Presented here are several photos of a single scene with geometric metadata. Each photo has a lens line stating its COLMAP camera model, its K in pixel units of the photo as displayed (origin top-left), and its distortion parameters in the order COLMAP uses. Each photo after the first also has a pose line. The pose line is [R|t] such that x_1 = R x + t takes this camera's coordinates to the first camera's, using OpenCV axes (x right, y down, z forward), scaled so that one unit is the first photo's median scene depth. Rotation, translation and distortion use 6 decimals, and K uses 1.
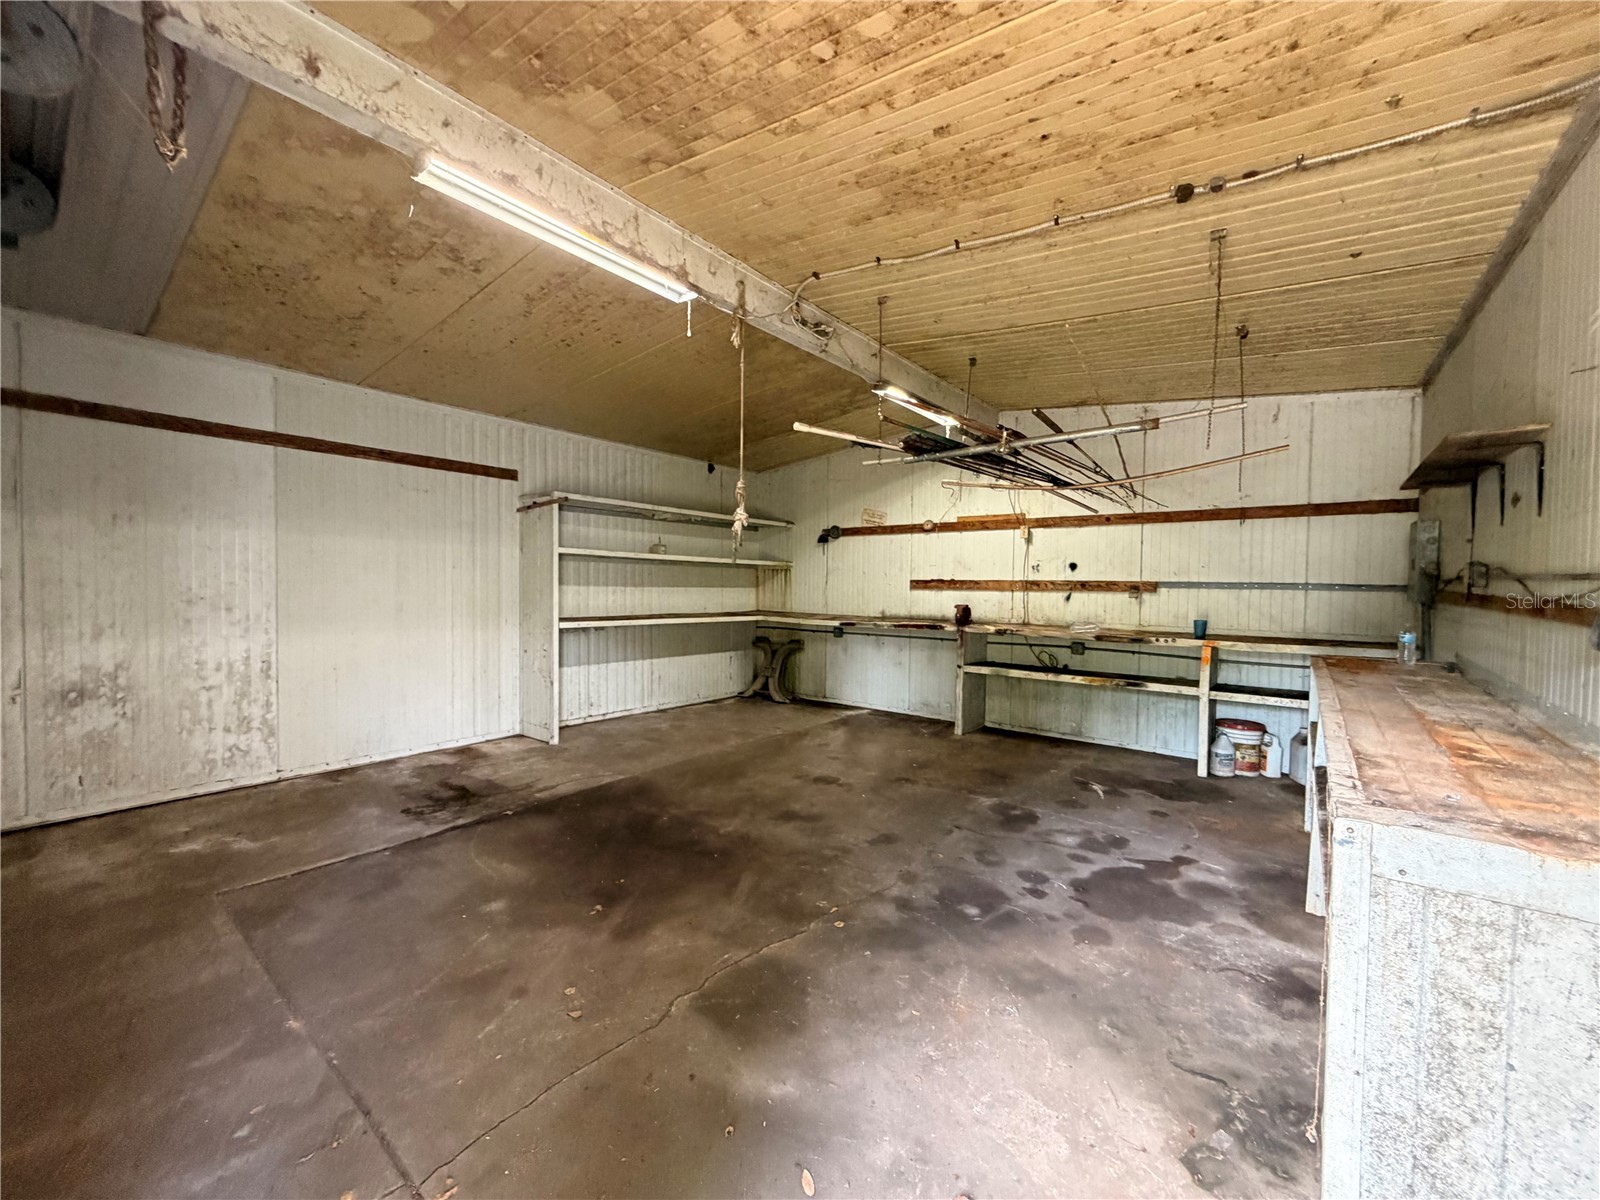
lens RADIAL K [[637.4, 0, 795.6], [0, 637.4, 600.9], [0, 0, 1]] dist [0.001214, -0.000120]
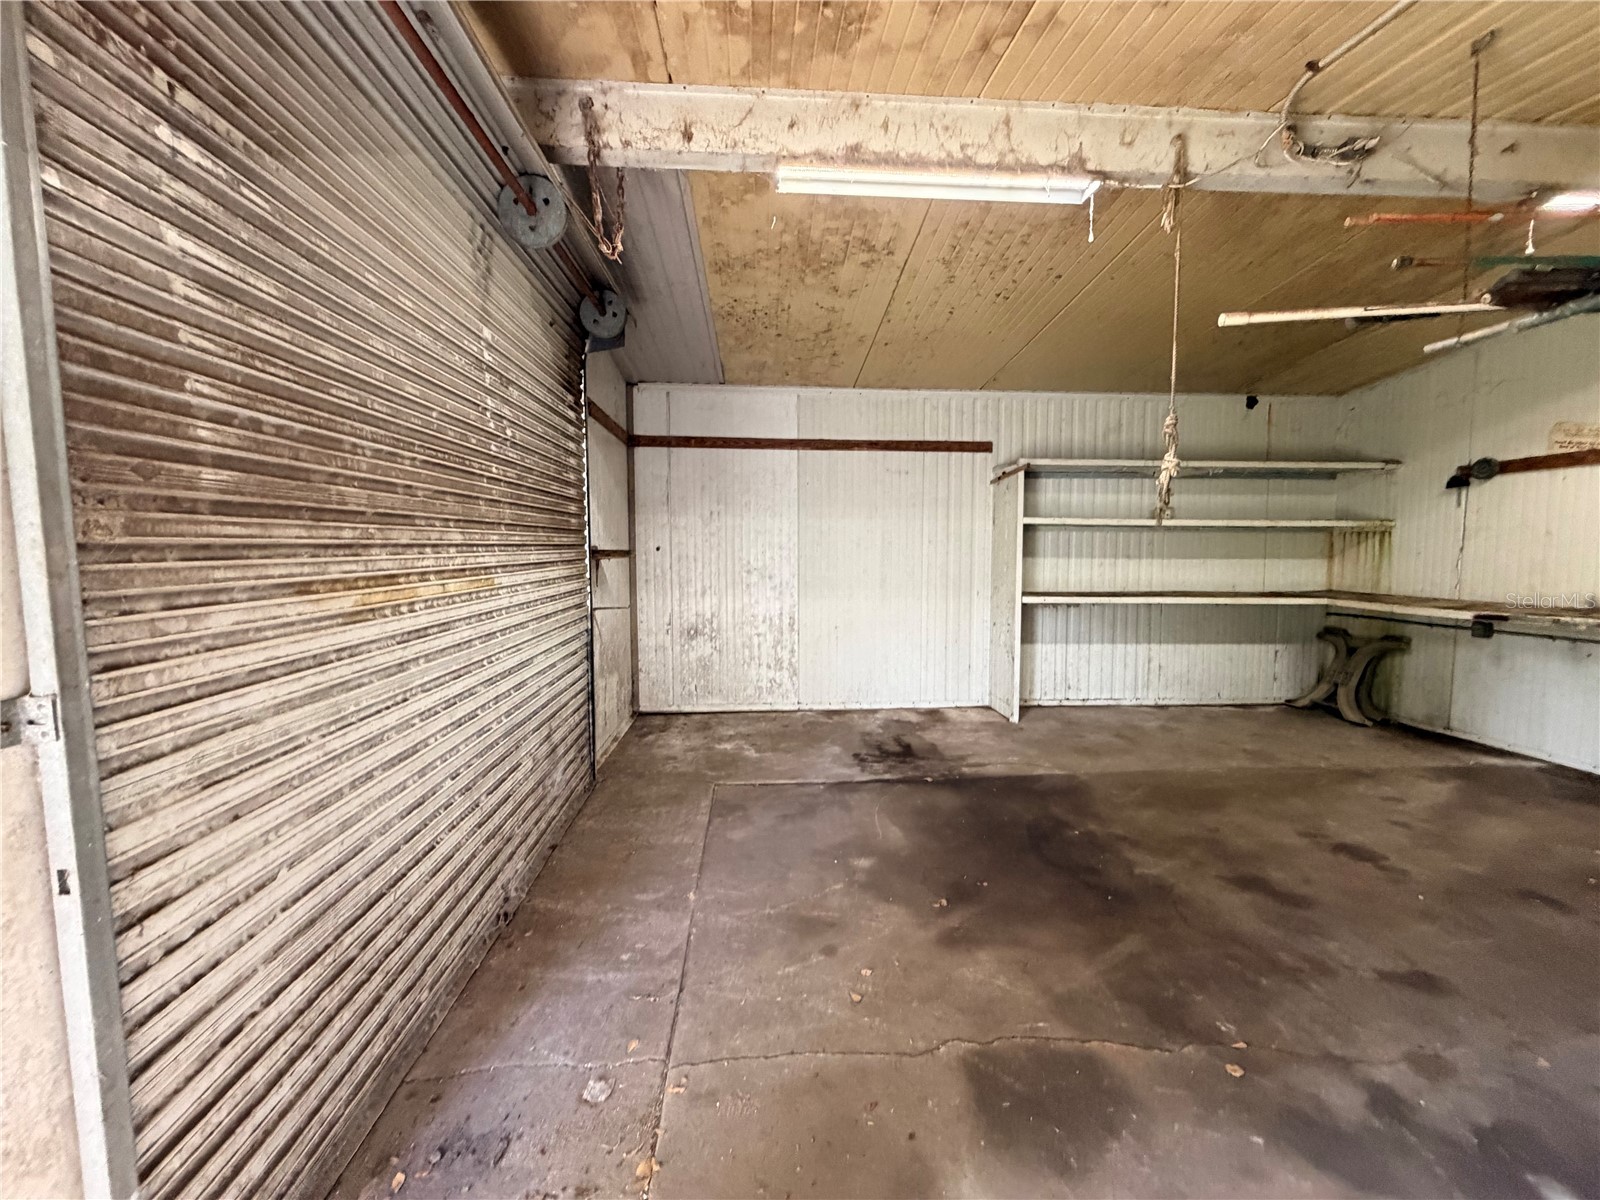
lens RADIAL K [[637.4, 0, 793.2], [0, 637.4, 600.8], [0, 0, 1]] dist [0.001214, -0.000120]
pose [[0.668506, 0.043451, -0.742436, 0.175036], [-0.010554, 0.998746, 0.048948, -0.005441], [0.743632, -0.024886, 0.668126, 0.172124]]
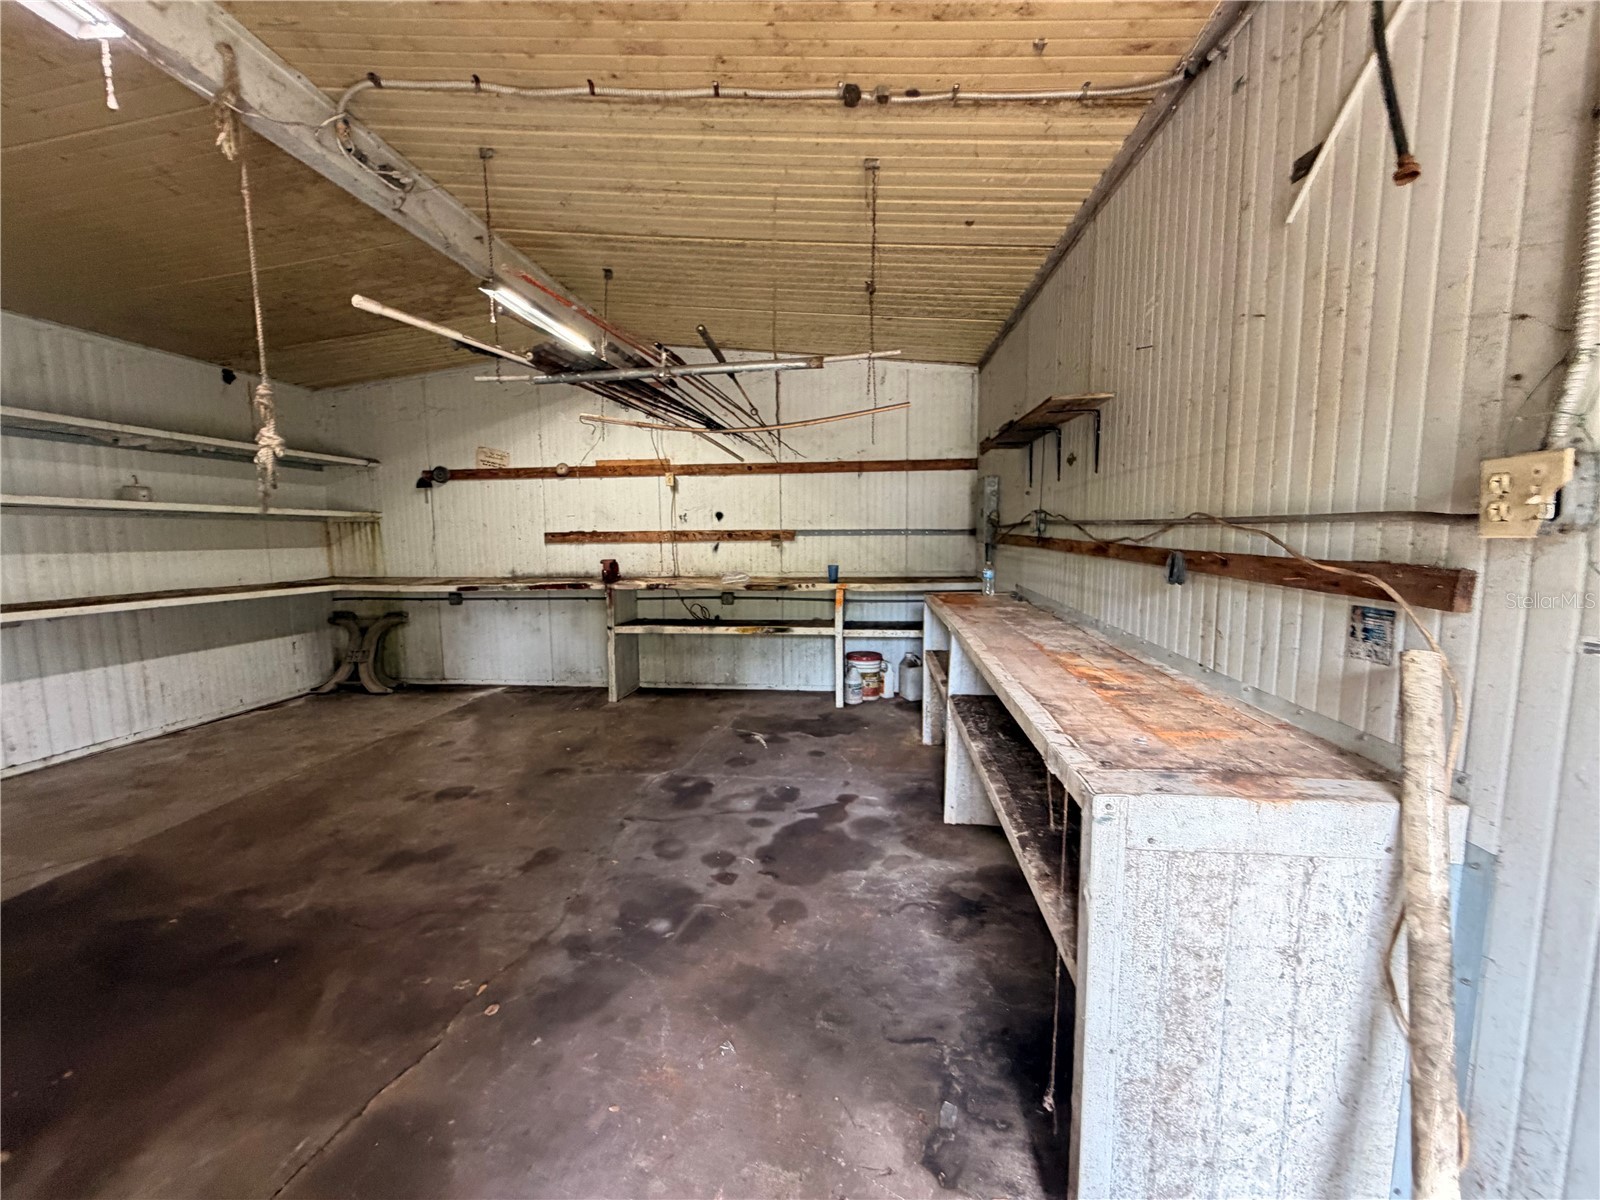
lens RADIAL K [[637.4, 0, 795.5], [0, 637.4, 600.9], [0, 0, 1]] dist [0.001214, -0.000120]
pose [[0.846391, -0.077259, 0.526928, 0.010824], [0.035869, 0.995445, 0.088337, -0.010341], [-0.531352, -0.055867, 0.845307, 0.165464]]
